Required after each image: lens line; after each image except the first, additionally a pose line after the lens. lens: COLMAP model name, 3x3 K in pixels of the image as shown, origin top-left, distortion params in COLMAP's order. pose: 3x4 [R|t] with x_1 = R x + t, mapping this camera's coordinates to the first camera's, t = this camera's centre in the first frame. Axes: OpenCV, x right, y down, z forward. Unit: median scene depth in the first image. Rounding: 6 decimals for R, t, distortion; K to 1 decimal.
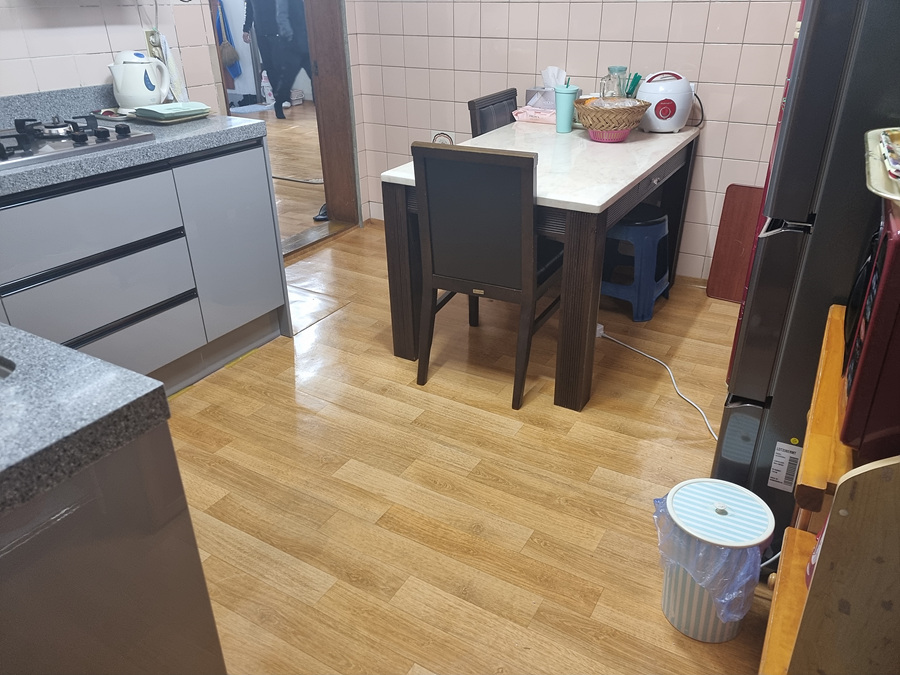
lens RADIAL K [[680.4, 0, 456.6], [0, 680.4, 337.6], [0, 0, 1]] dist [0.066190, -0.041275]
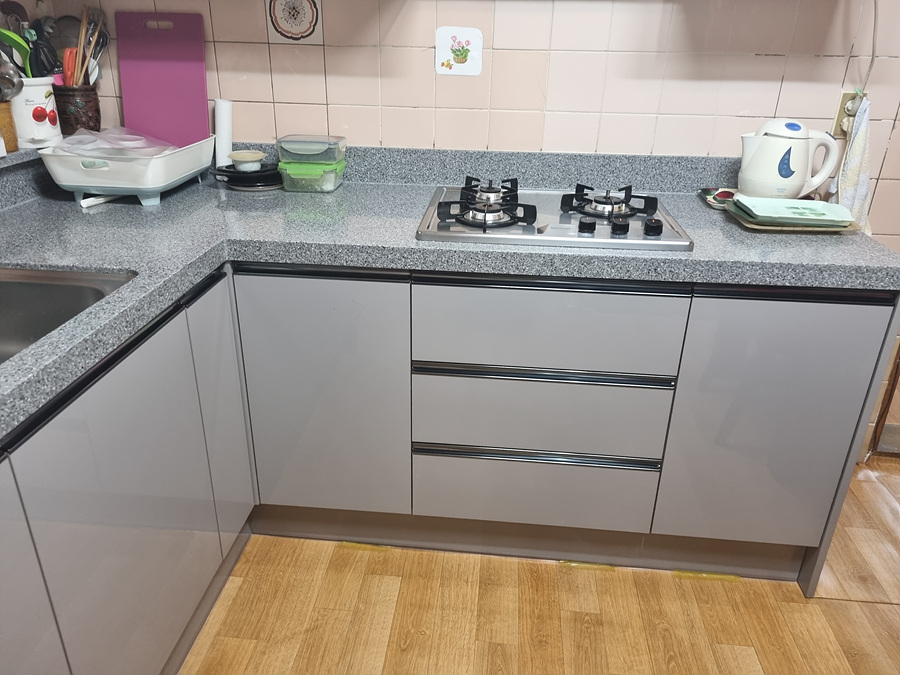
lens RADIAL K [[680.4, 0, 449.8], [0, 680.4, 337.0], [0, 0, 1]] dist [0.066190, -0.041275]
pose [[0.425776, 0.392922, -0.815063, 0.033958], [-0.431678, 0.879878, 0.198666, -0.215378], [0.795216, 0.267258, 0.544247, 0.417723]]
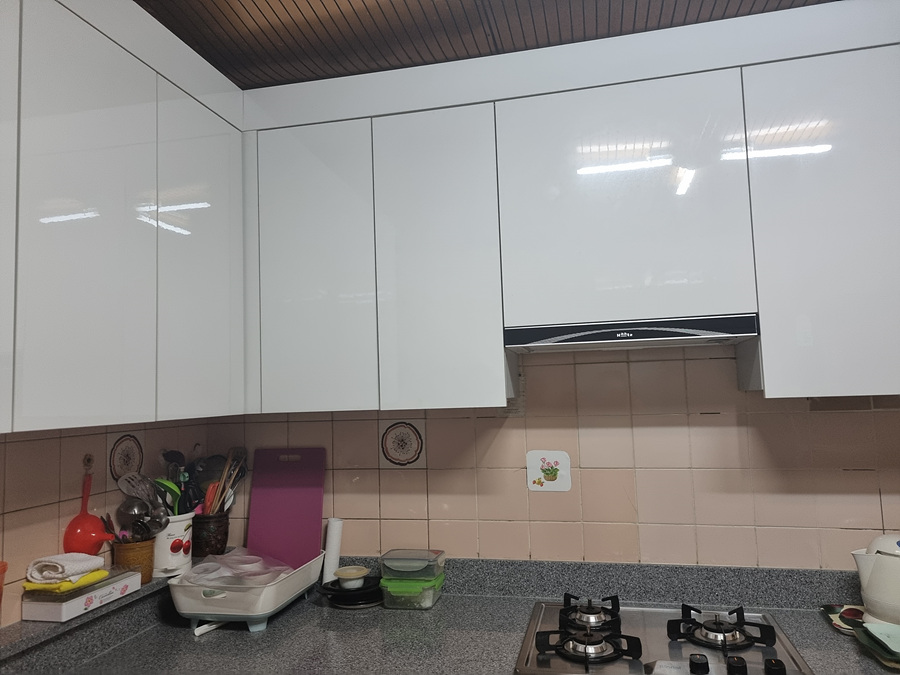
lens RADIAL K [[680.4, 0, 450.3], [0, 680.4, 341.9], [0, 0, 1]] dist [0.066190, -0.041275]
pose [[0.297260, -0.066632, -0.952469, 0.050799], [-0.404373, 0.894893, -0.188806, -0.281653], [0.864939, 0.441278, 0.239072, 0.388811]]
